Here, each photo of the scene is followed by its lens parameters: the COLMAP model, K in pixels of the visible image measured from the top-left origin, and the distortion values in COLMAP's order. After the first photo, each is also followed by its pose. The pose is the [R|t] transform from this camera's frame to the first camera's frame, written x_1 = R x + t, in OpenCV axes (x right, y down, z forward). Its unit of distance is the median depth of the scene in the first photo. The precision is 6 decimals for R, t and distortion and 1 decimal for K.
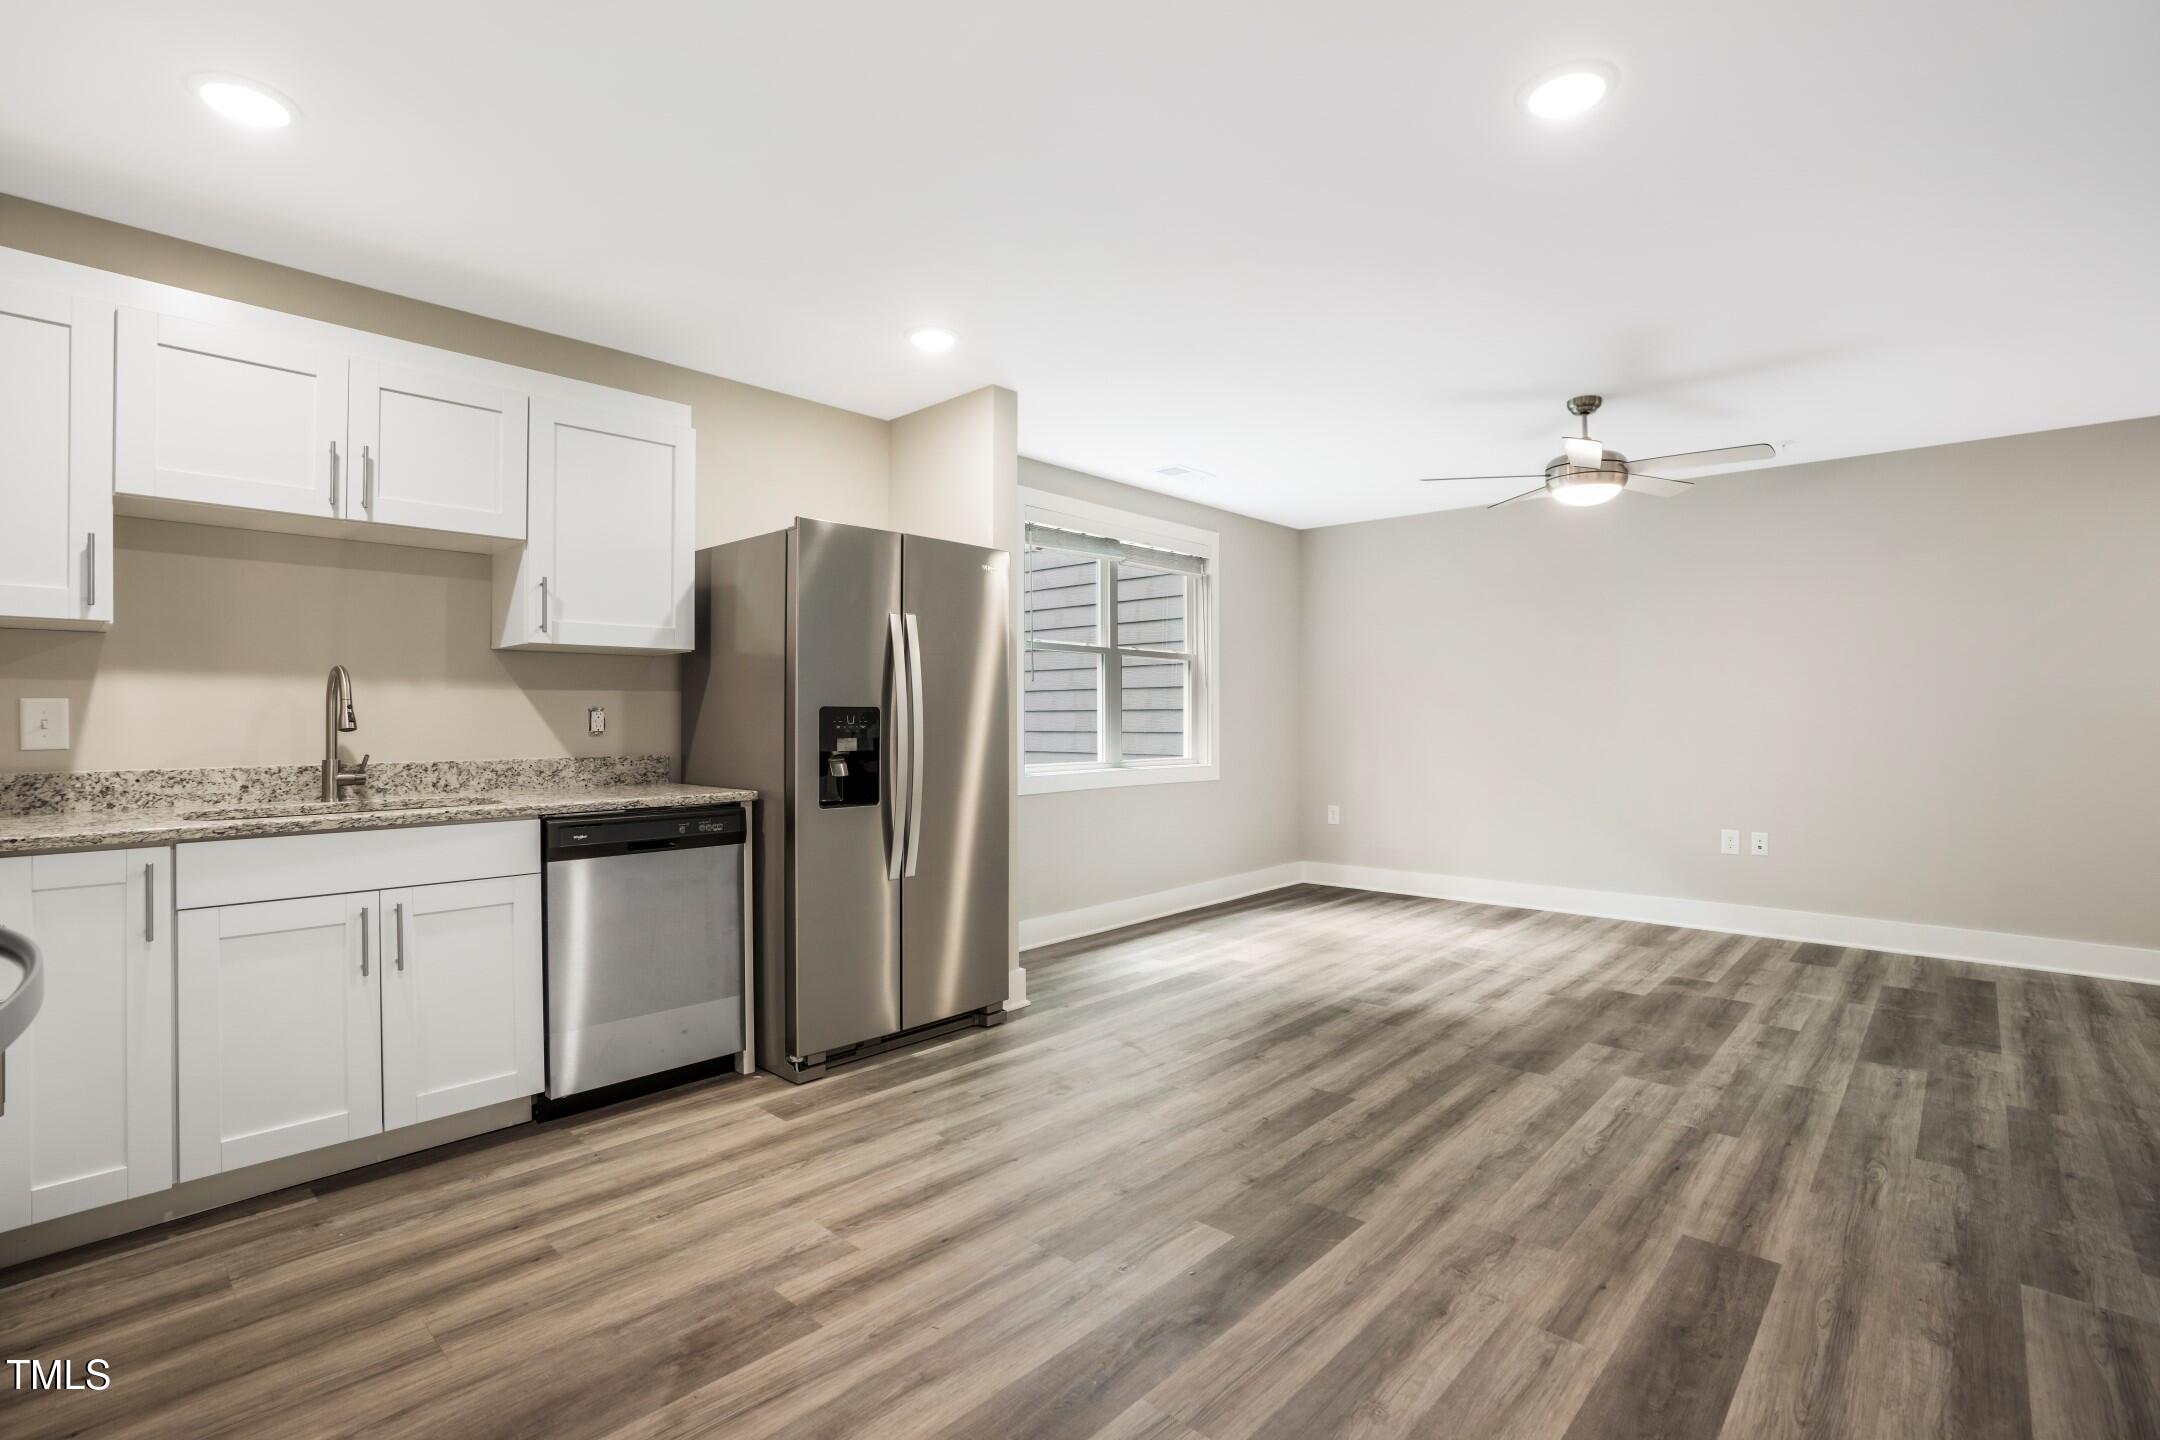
lens RADIAL K [[998.4, 0, 1085.6], [0, 998.4, 720.0], [0, 0, 1]] dist [-0.063615, 0.023077]
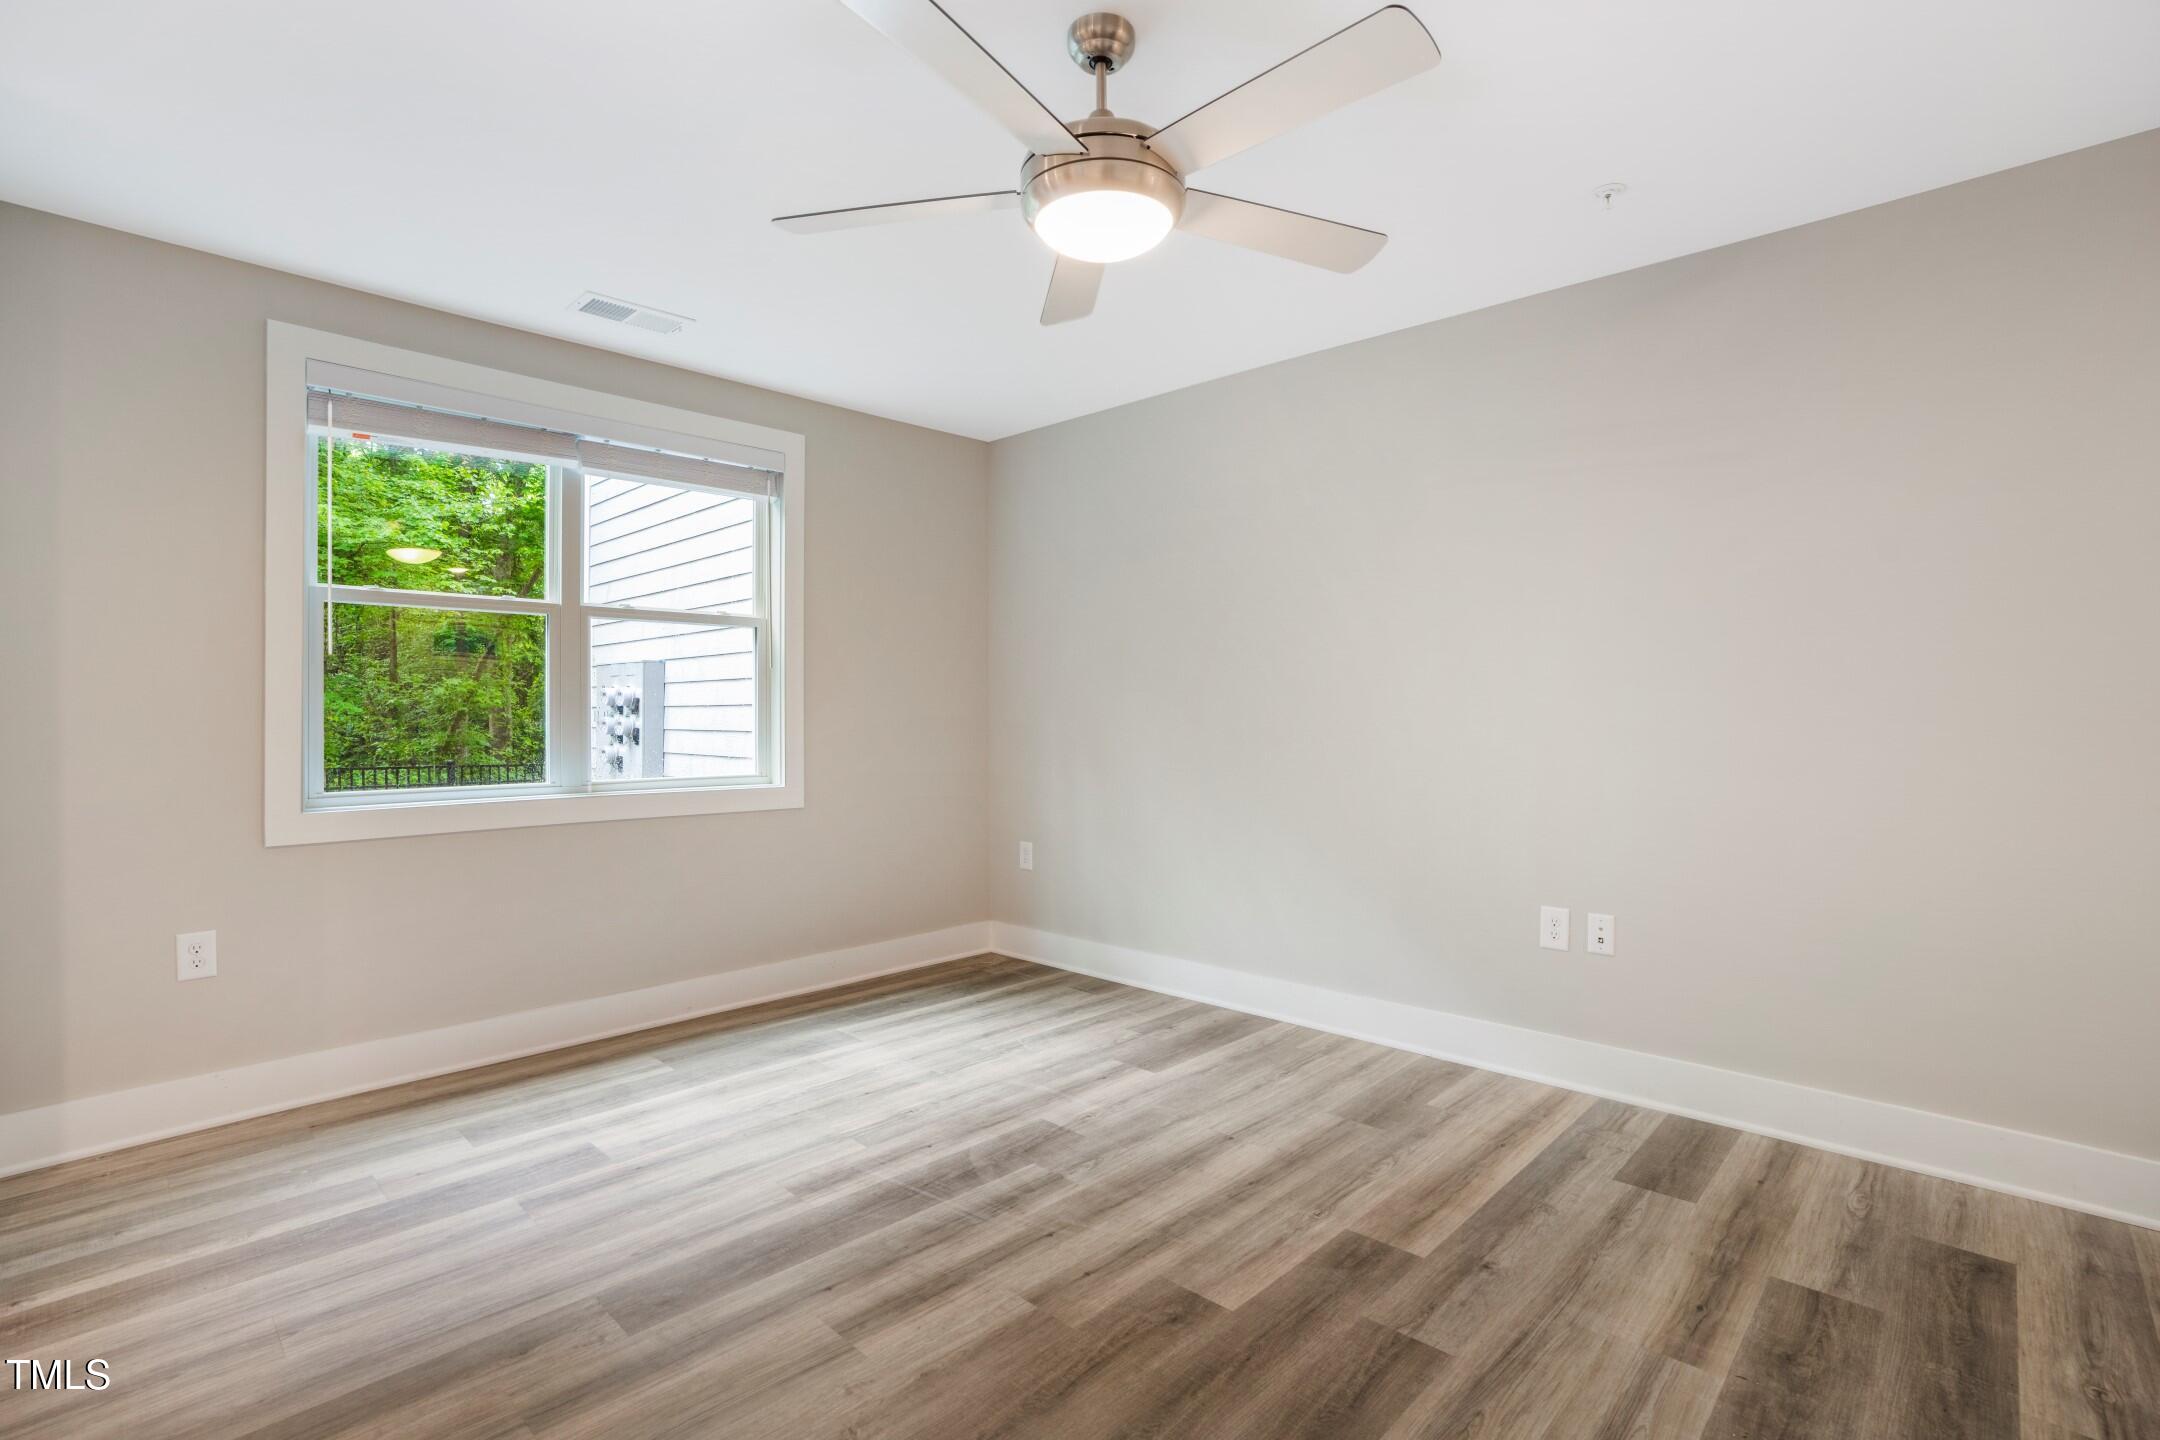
lens RADIAL K [[998.4, 0, 1085.6], [0, 998.4, 720.0], [0, 0, 1]] dist [-0.063615, 0.023077]
pose [[0.999787, -0.001098, -0.020594, 0.731770], [0.001256, 0.999970, 0.007660, -0.005526], [0.020585, -0.007684, 0.999759, 0.762599]]
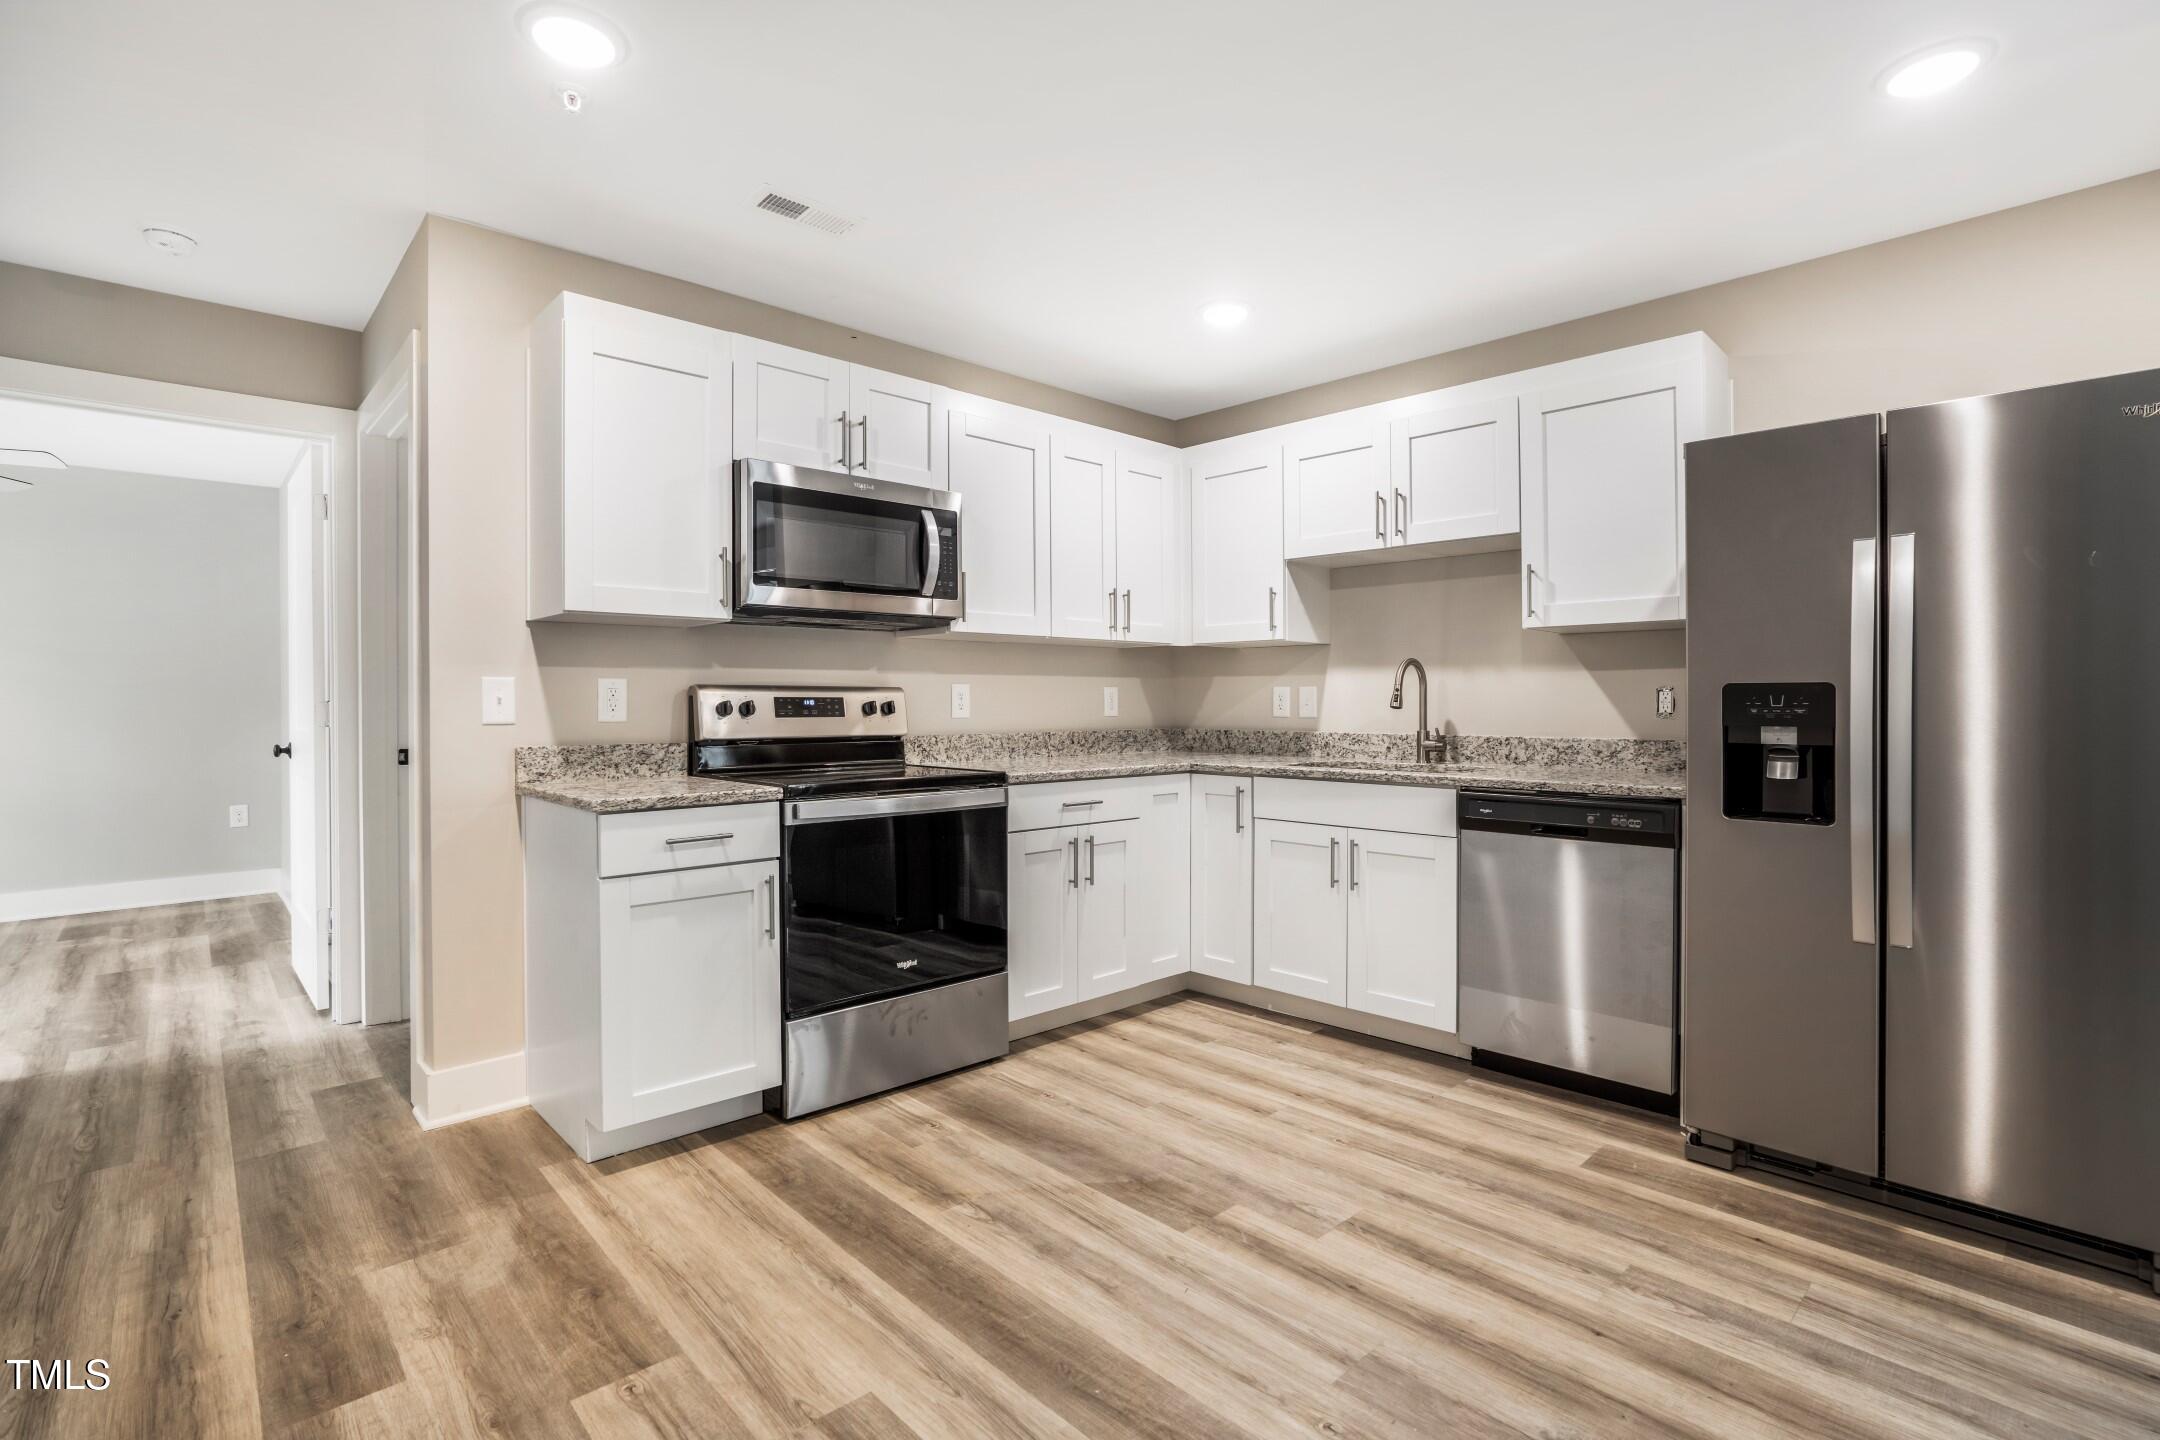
lens RADIAL K [[998.4, 0, 1085.6], [0, 998.4, 720.0], [0, 0, 1]] dist [-0.063615, 0.023077]
pose [[-0.065175, 0.019666, -0.997680, 0.560402], [-0.001222, 0.999803, 0.019788, 0.000815], [0.997873, 0.002509, -0.065139, 0.617889]]
